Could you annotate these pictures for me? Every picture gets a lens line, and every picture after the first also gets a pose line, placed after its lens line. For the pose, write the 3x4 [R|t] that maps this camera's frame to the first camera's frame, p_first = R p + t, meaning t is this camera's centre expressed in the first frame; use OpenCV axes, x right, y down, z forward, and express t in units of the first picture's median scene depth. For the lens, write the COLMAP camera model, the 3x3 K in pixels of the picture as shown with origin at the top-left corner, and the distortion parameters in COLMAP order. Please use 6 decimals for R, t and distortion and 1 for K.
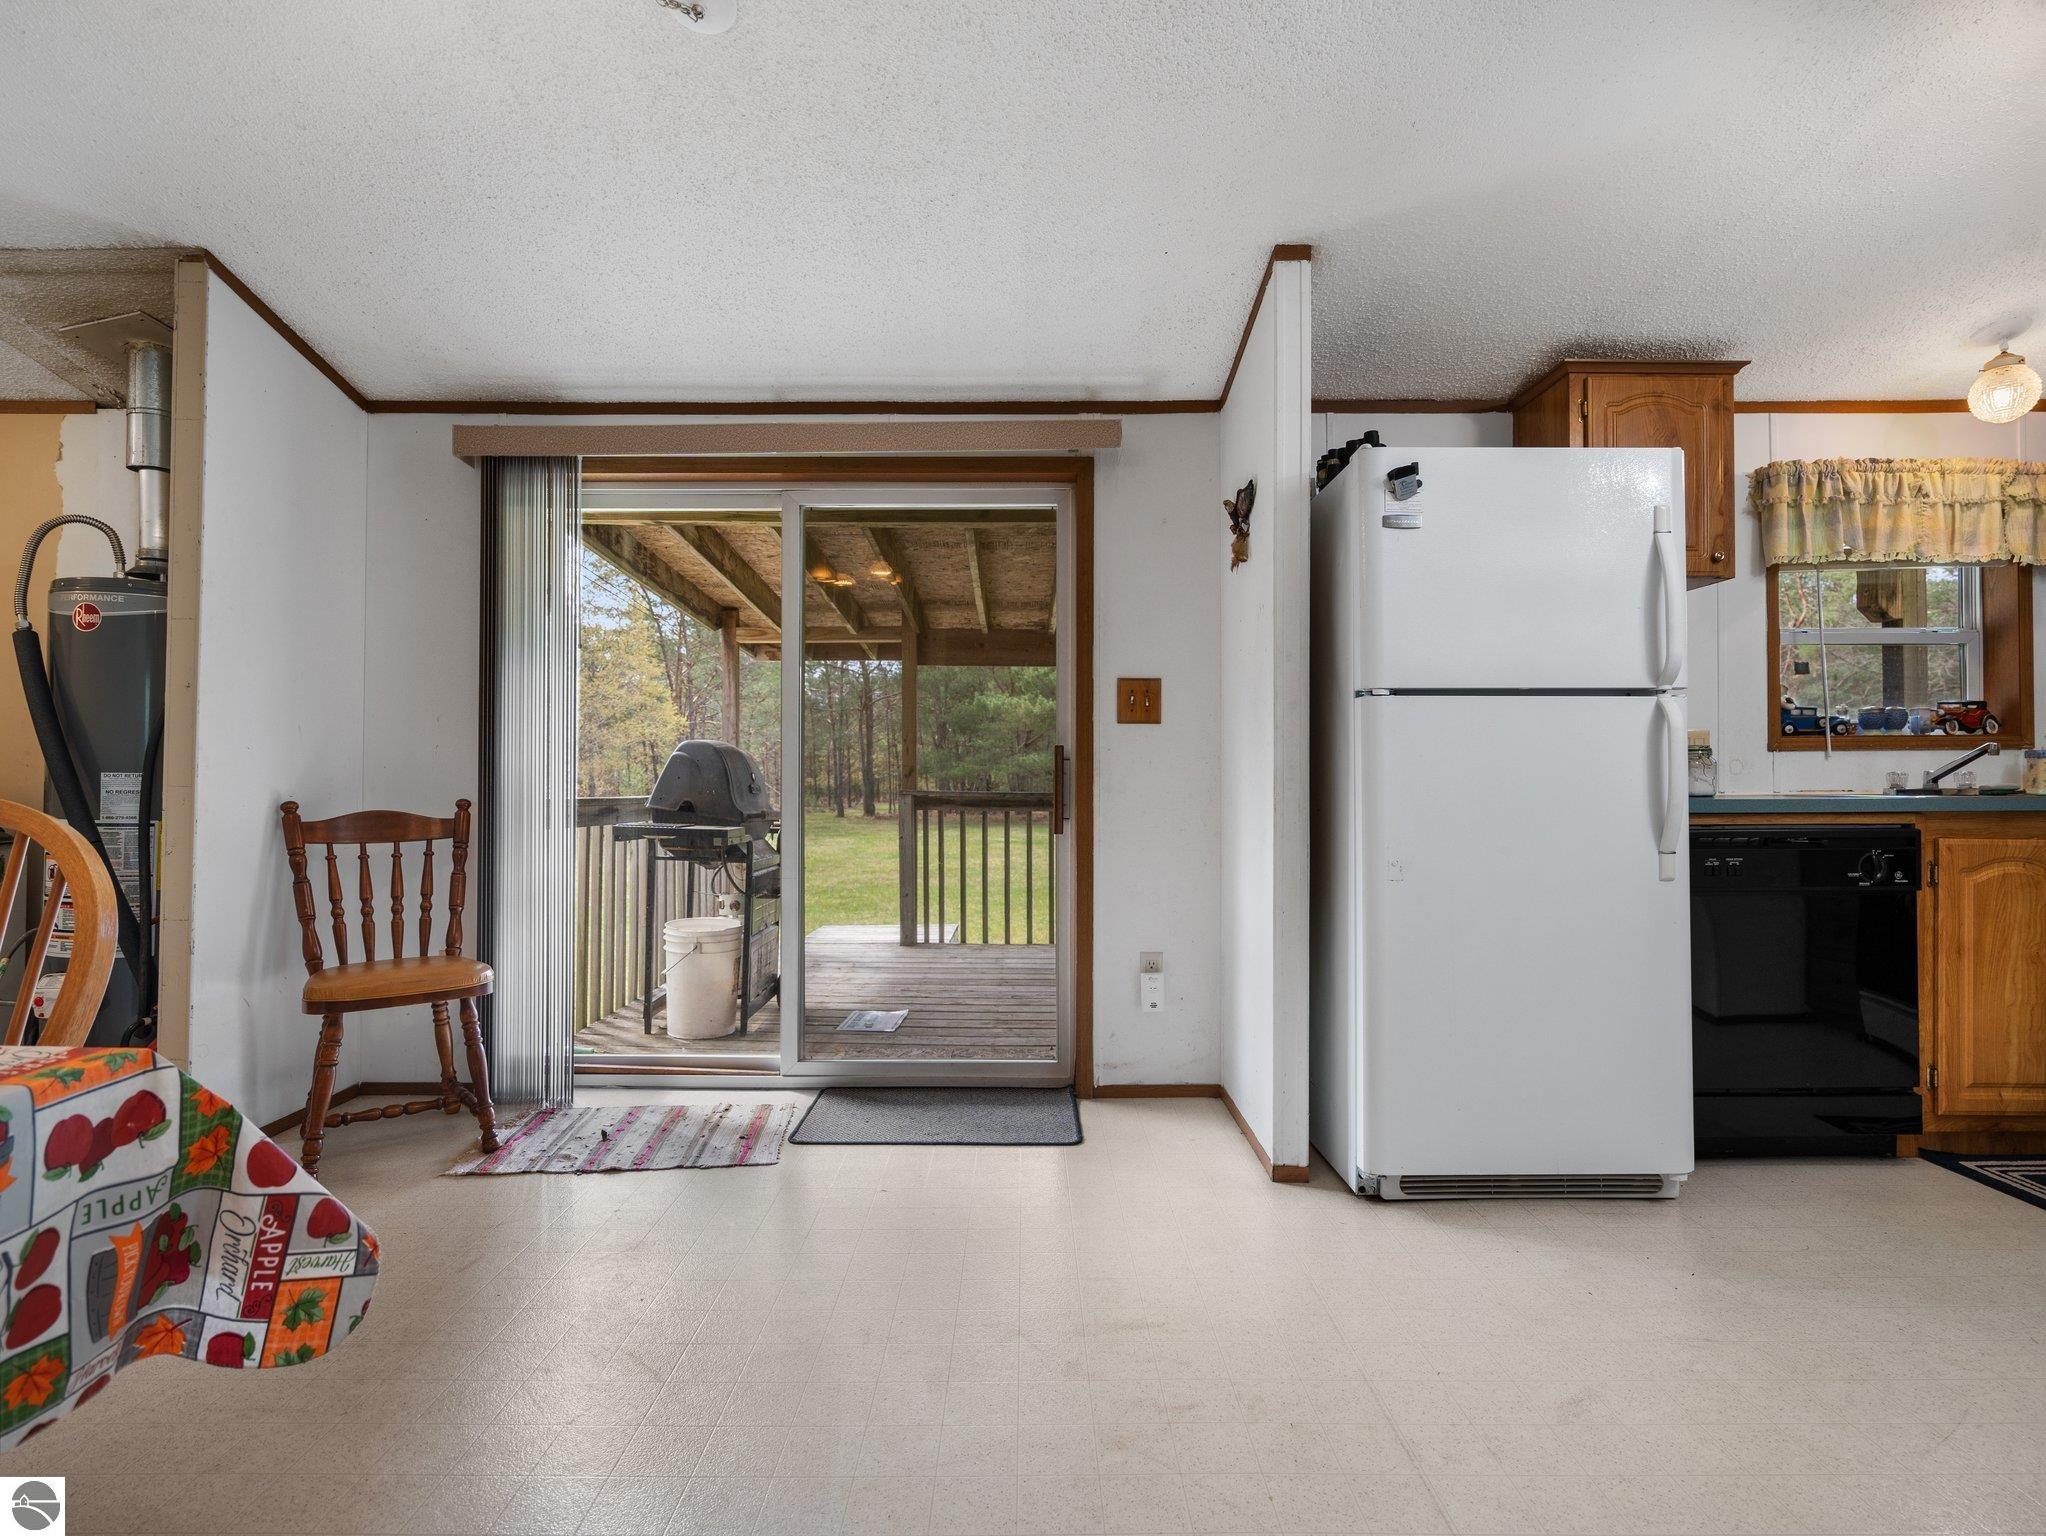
lens RADIAL K [[1034.5, 0, 1023.3], [0, 1034.5, 768.4], [0, 0, 1]] dist [-0.008125, 0.003559]
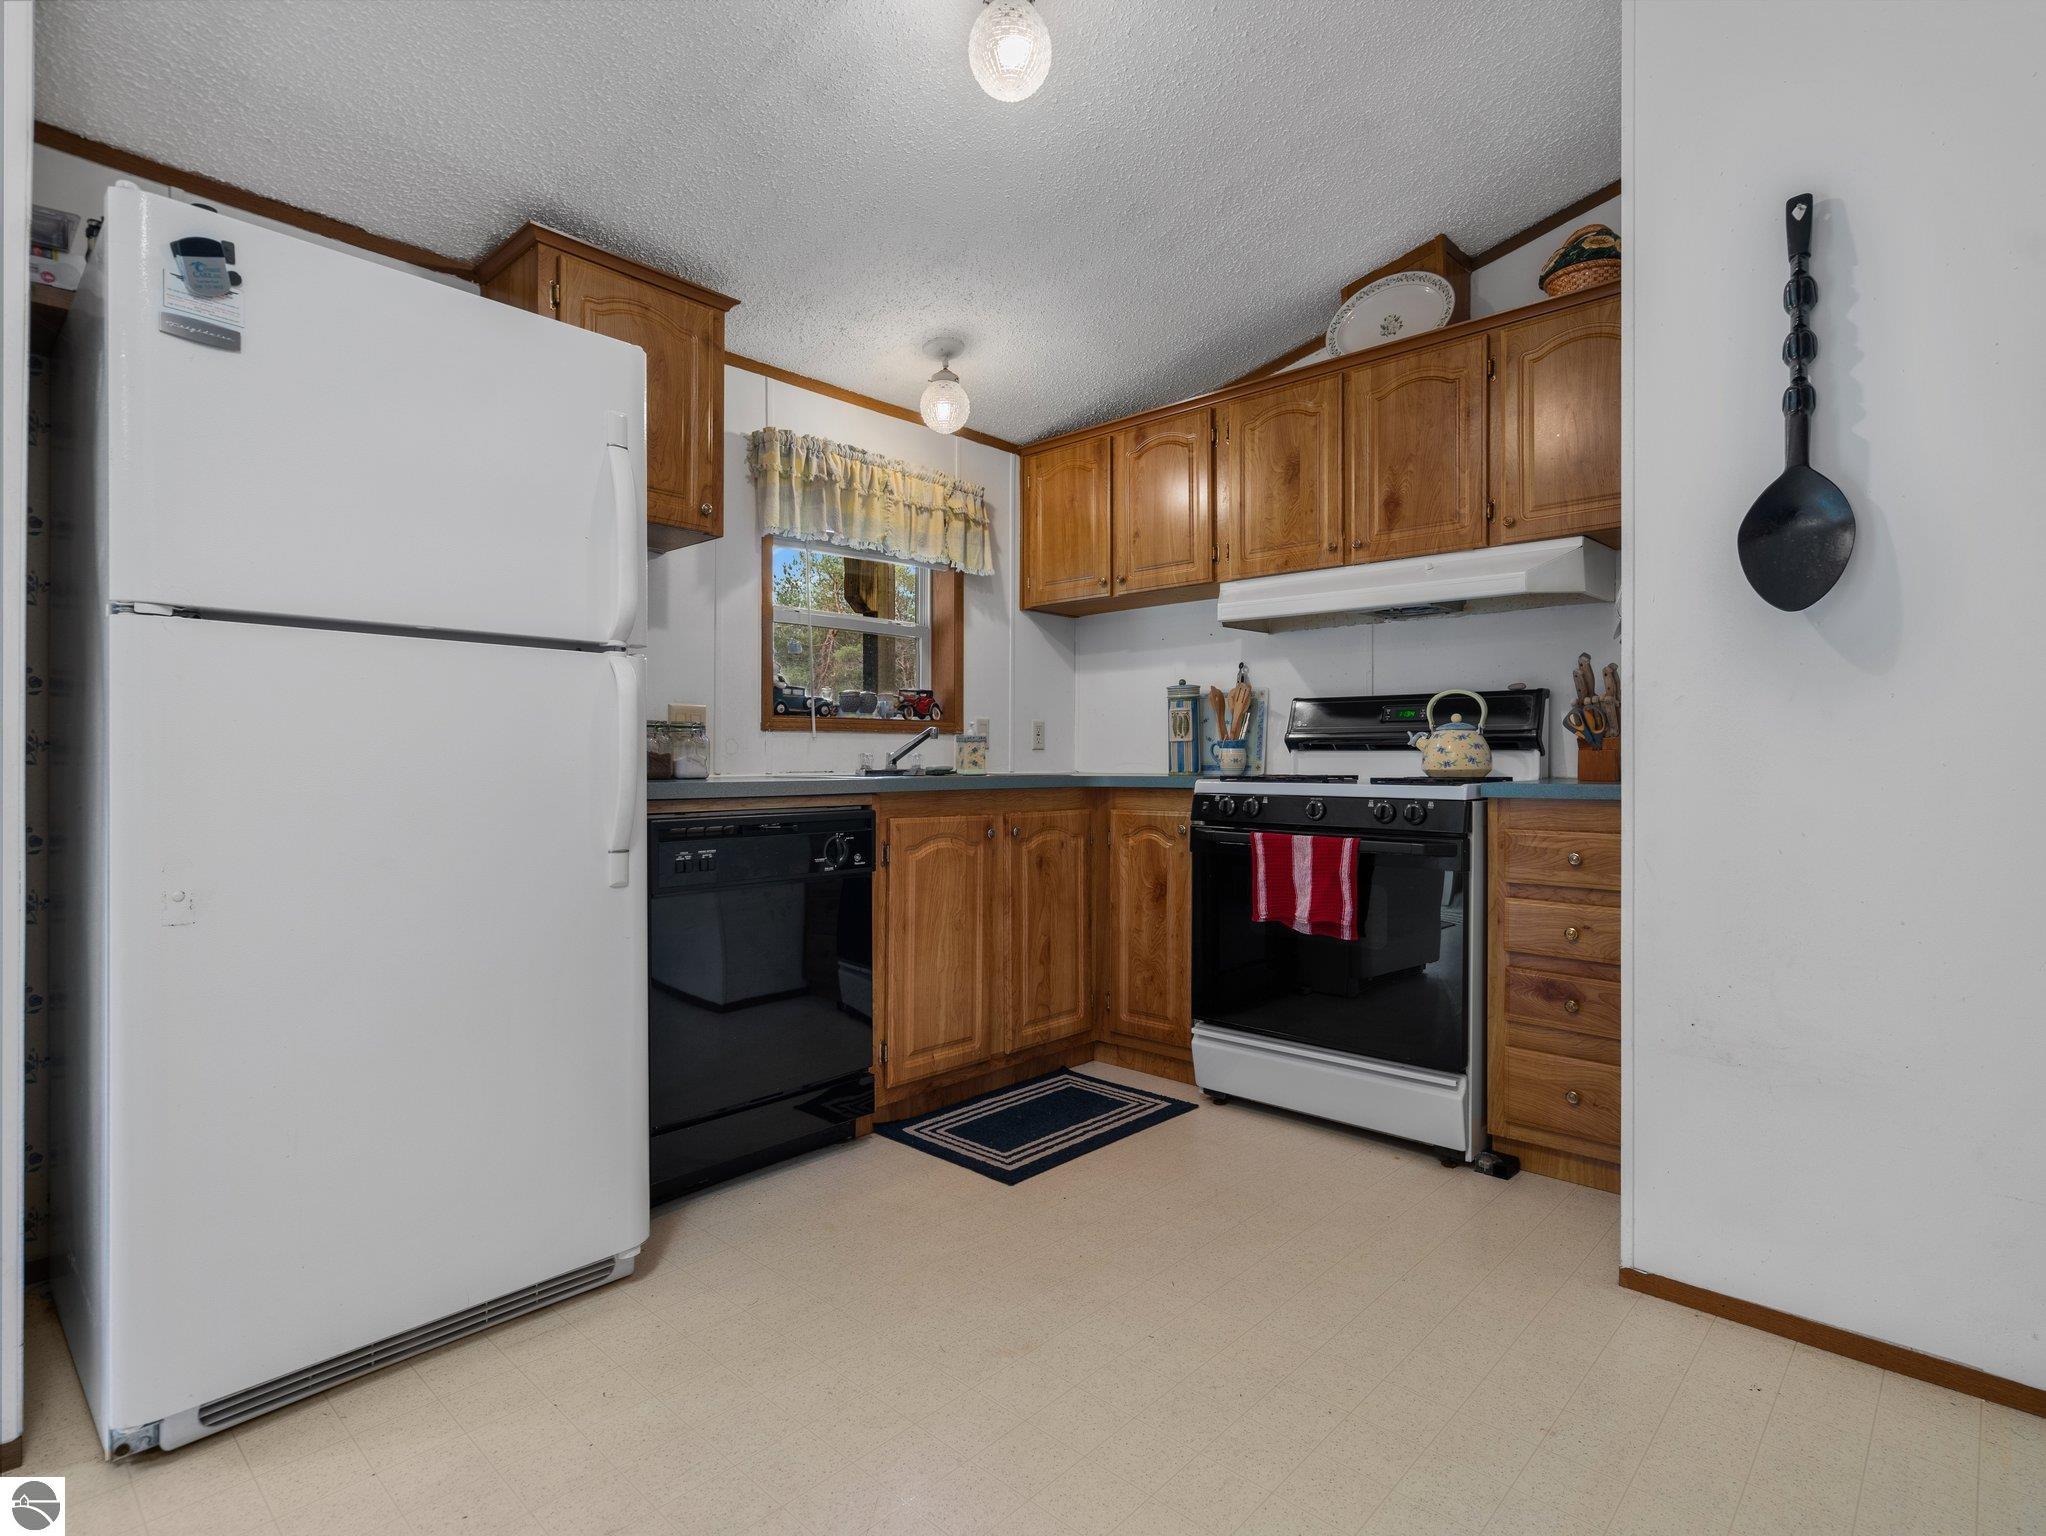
lens RADIAL K [[1034.5, 0, 1018.9], [0, 1034.5, 765.1], [0, 0, 1]] dist [-0.008125, 0.003559]
pose [[0.682680, 0.000718, 0.730717, 0.207643], [-0.012094, 0.999874, 0.010316, 0.002764], [-0.730617, -0.015880, 0.682602, 0.190787]]
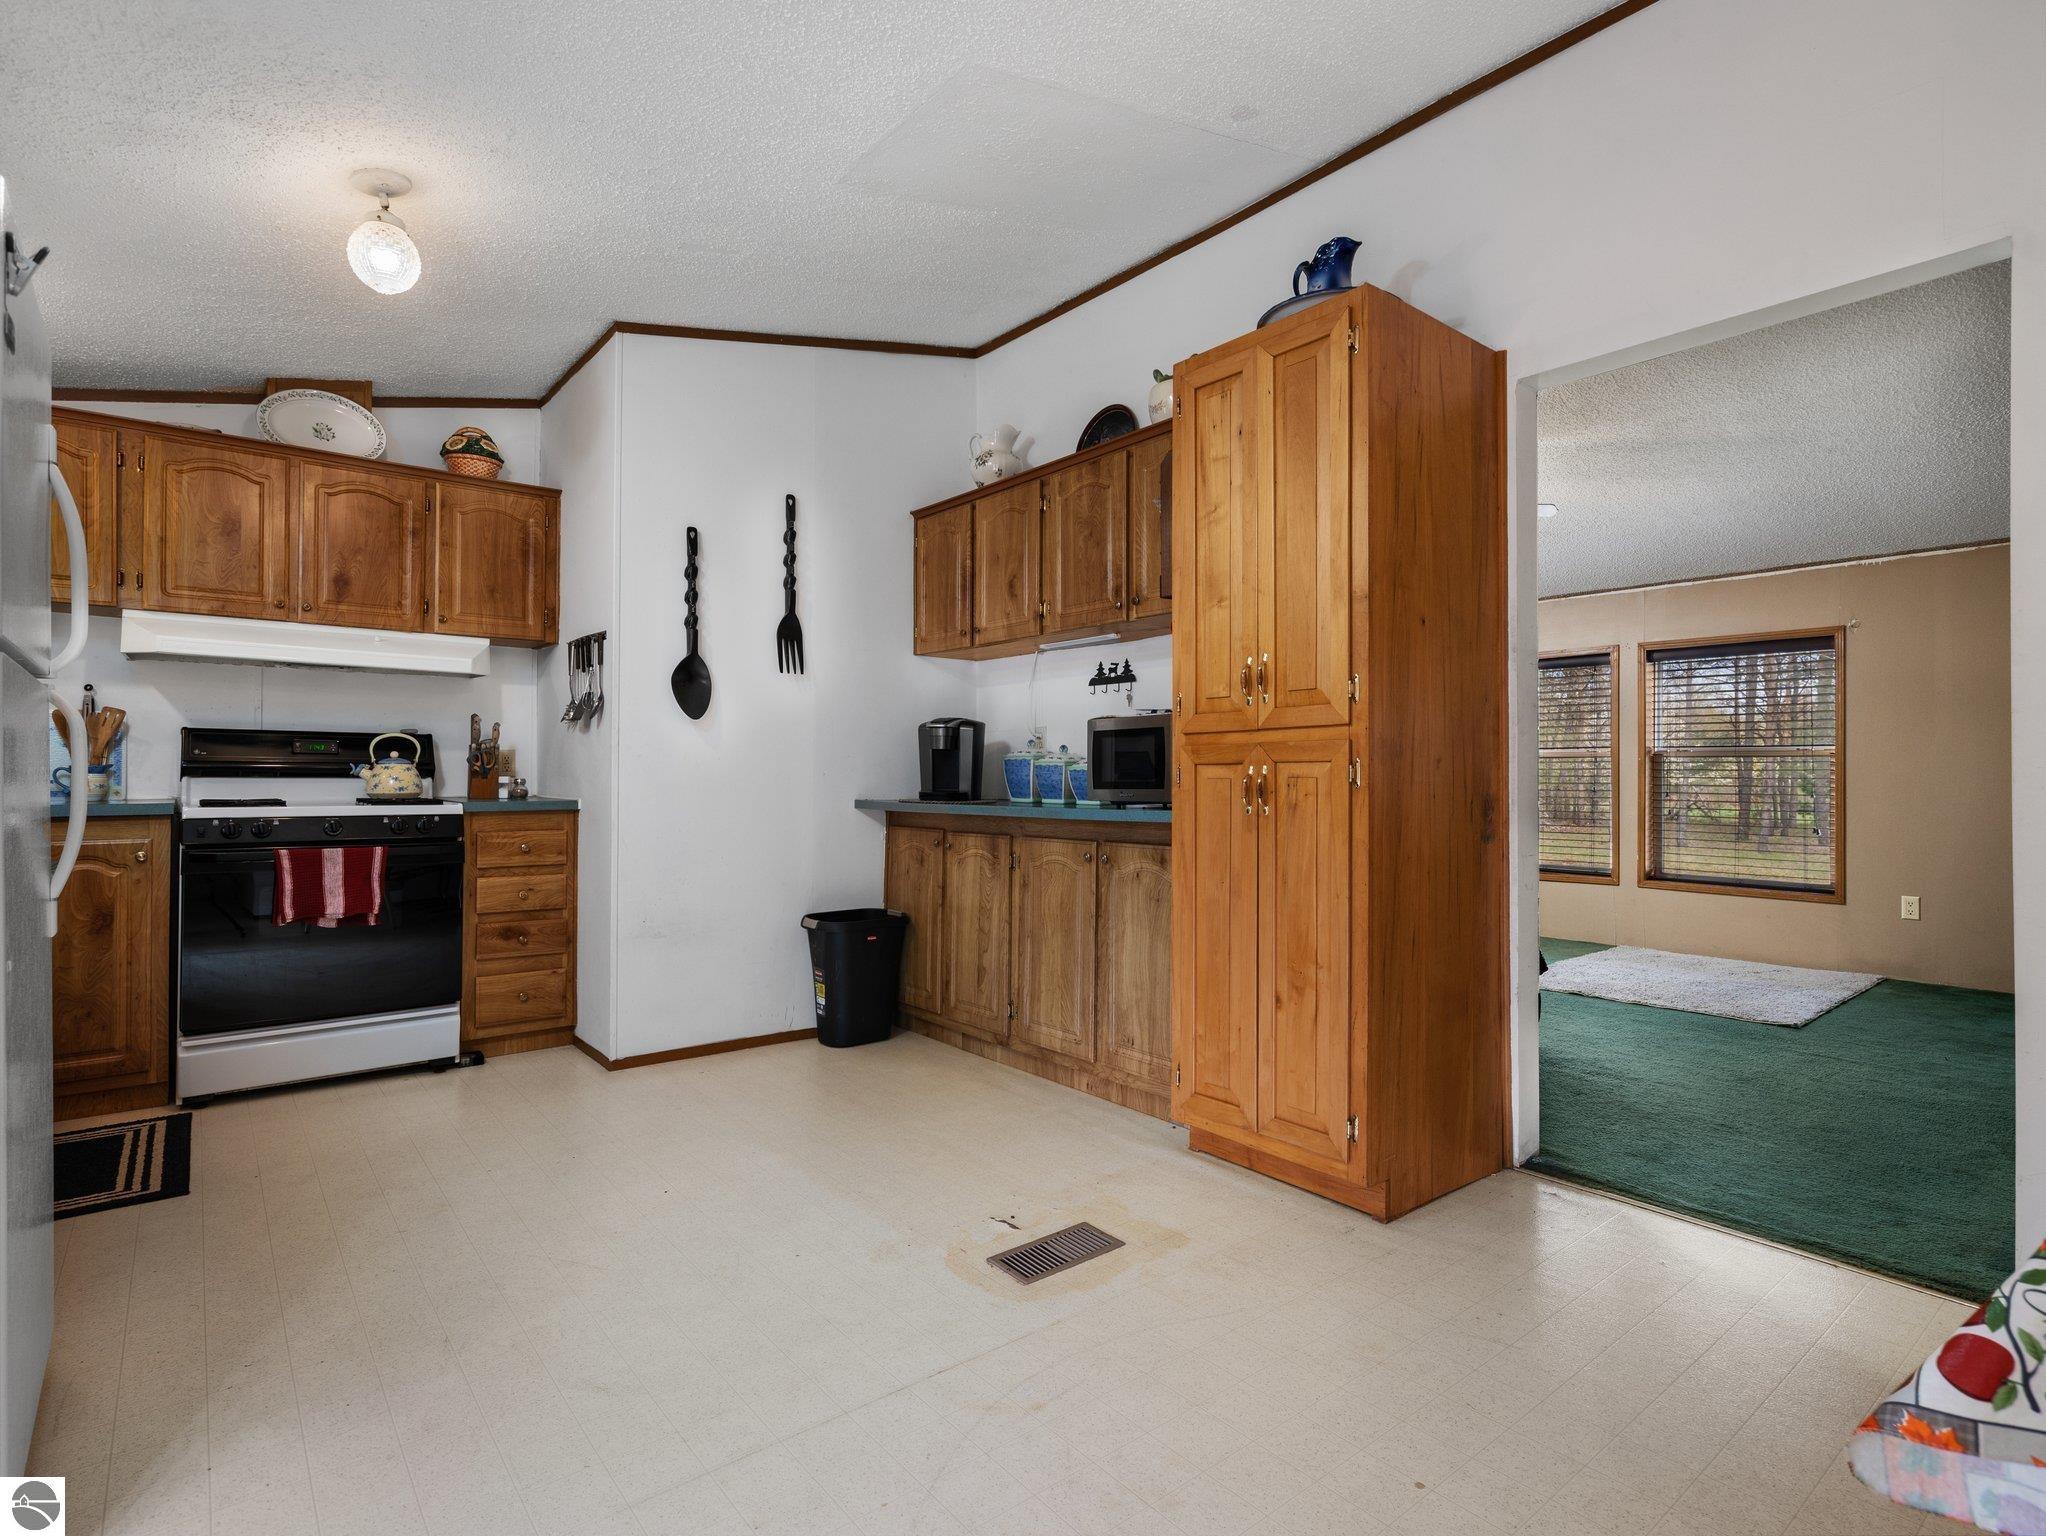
lens RADIAL K [[1034.5, 0, 1012.5], [0, 1034.5, 766.2], [0, 0, 1]] dist [-0.008125, 0.003559]
pose [[-0.618569, 0.007336, 0.785697, -0.315327], [-0.012633, 0.999734, -0.019281, -0.006673], [-0.785629, -0.021852, -0.618312, 0.755317]]
